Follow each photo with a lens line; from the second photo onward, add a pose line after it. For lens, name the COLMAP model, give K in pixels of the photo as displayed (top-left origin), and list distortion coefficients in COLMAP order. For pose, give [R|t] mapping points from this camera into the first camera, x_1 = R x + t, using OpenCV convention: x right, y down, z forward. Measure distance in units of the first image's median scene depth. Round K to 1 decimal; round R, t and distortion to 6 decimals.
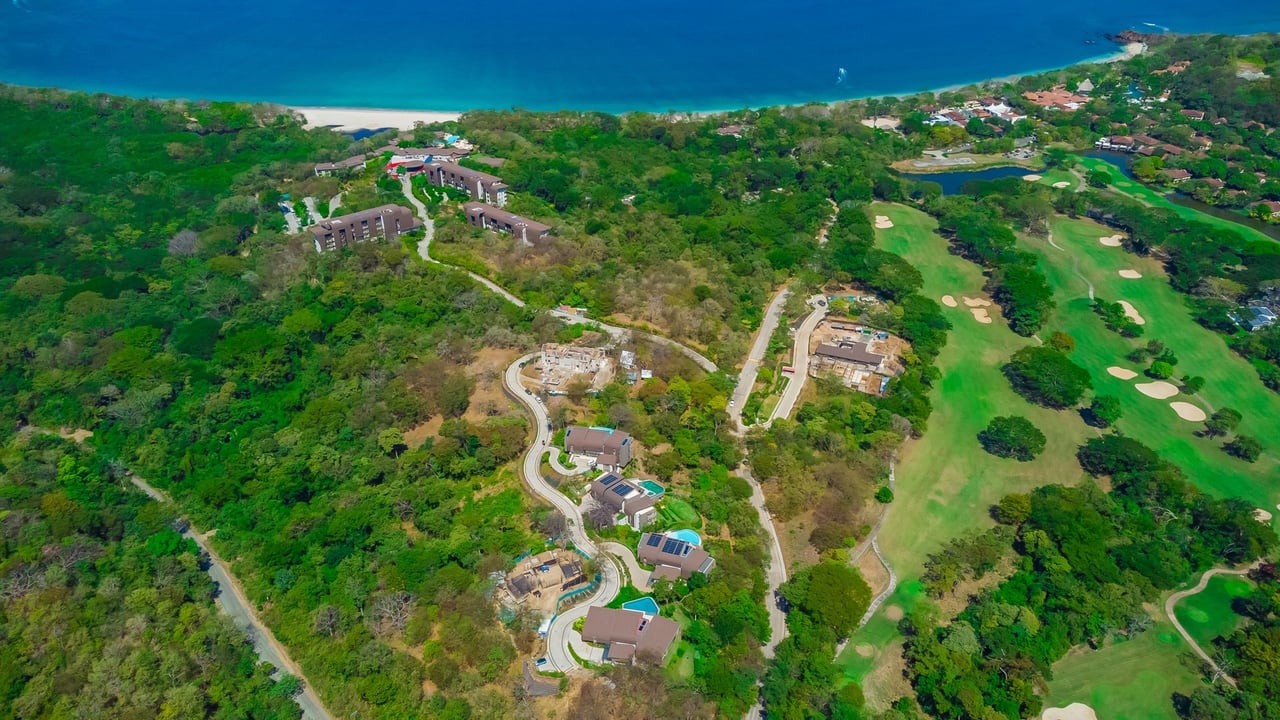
lens RADIAL K [[954.6, 0, 639.3], [0, 954.6, 360.6], [0, 0, 1]] dist [0.016790, 0.064093]
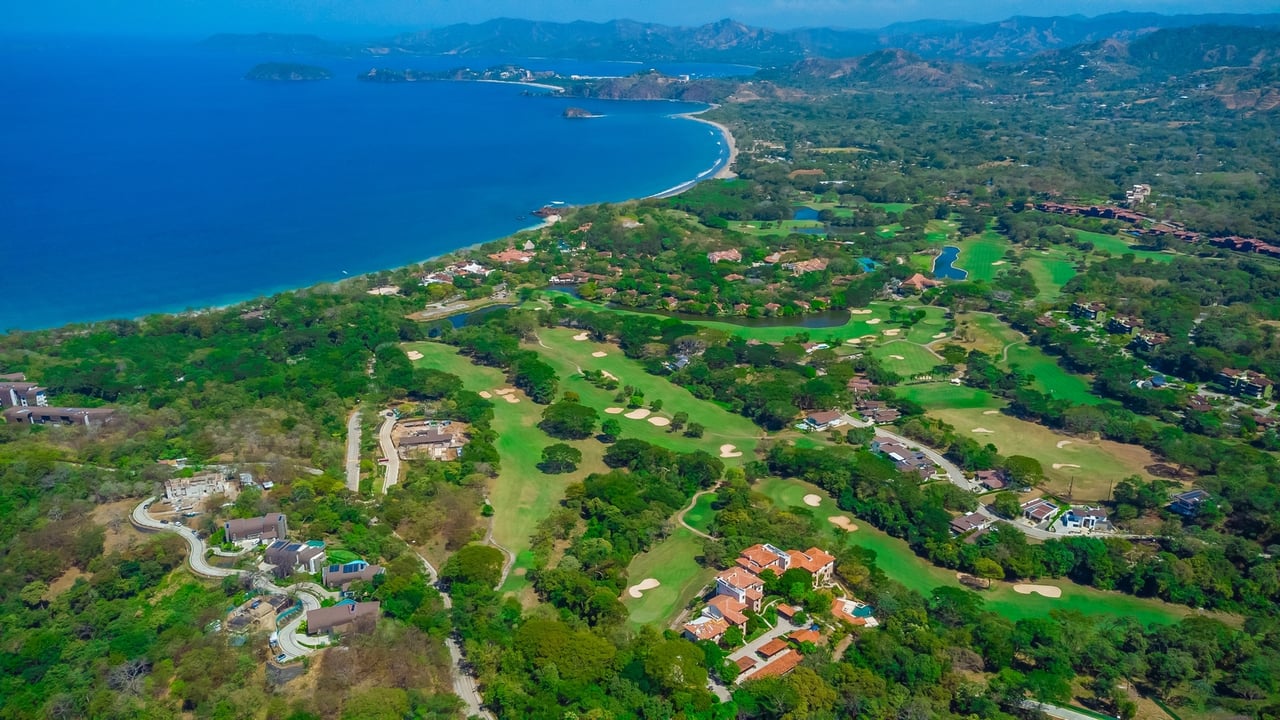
lens RADIAL K [[954.6, 0, 639.3], [0, 954.6, 360.6], [0, 0, 1]] dist [0.016790, 0.064093]
pose [[0.846090, -0.184541, 0.500076, -0.122414], [0.285857, 0.948932, -0.133467, 0.114175], [-0.449908, 0.255875, 0.855635, -0.184641]]
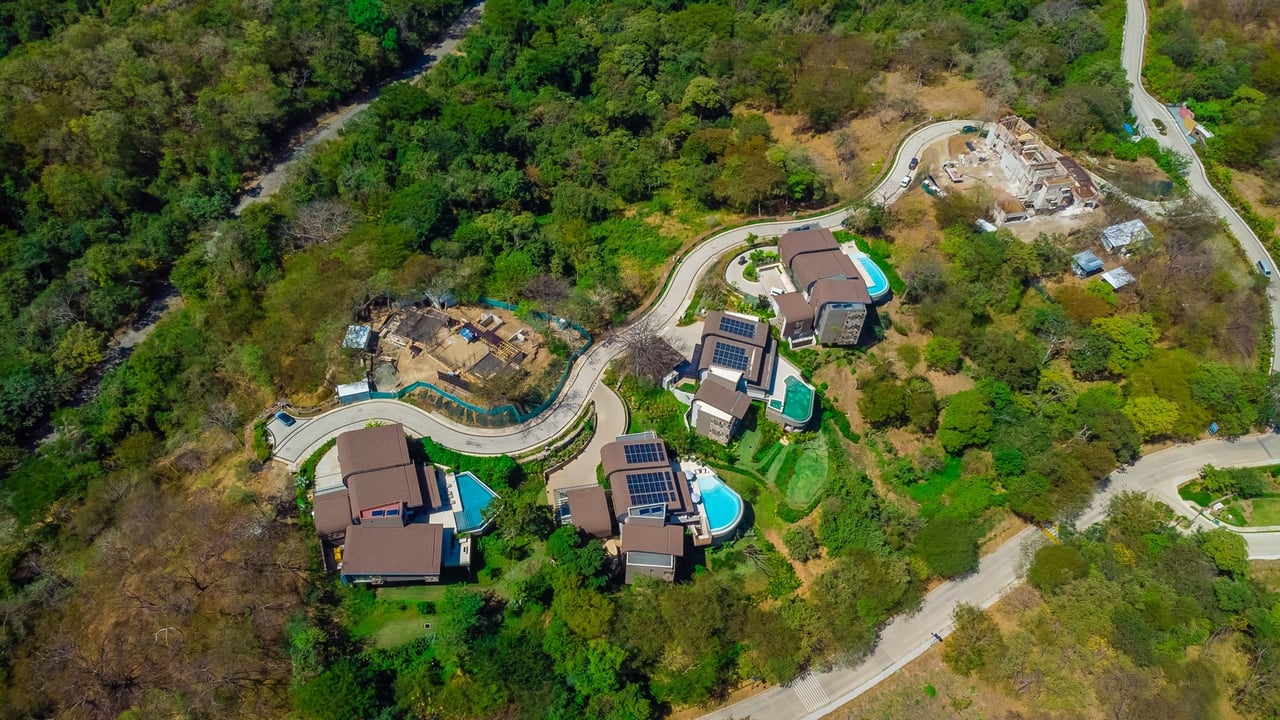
lens RADIAL K [[954.6, 0, 639.3], [0, 954.6, 360.6], [0, 0, 1]] dist [0.016790, 0.064093]
pose [[0.472539, 0.678269, -0.562724, 0.145561], [-0.494876, 0.732551, 0.467404, -0.047169], [0.729250, 0.057612, 0.681818, 0.347442]]
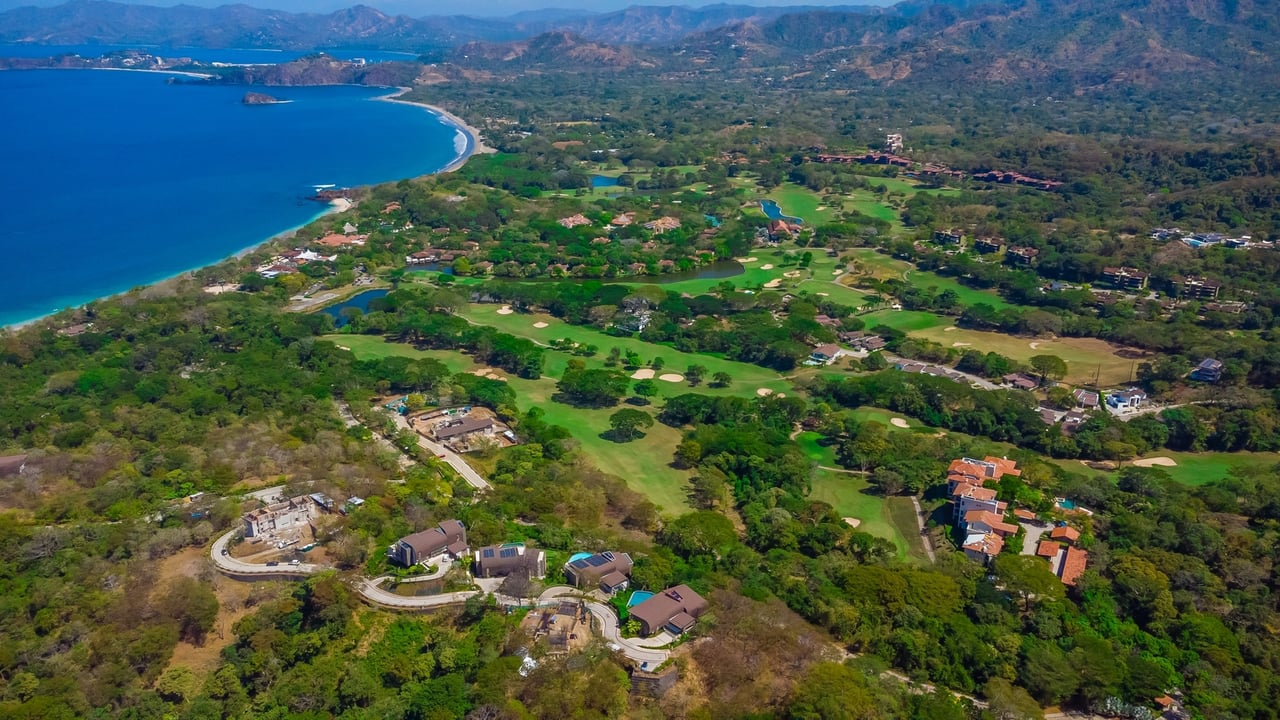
lens RADIAL K [[954.6, 0, 639.3], [0, 954.6, 360.6], [0, 0, 1]] dist [0.016790, 0.064093]
pose [[0.591493, -0.283994, 0.754641, -0.366022], [0.430693, 0.902496, 0.002056, 0.005521], [-0.681644, 0.323803, 0.656135, 0.101318]]
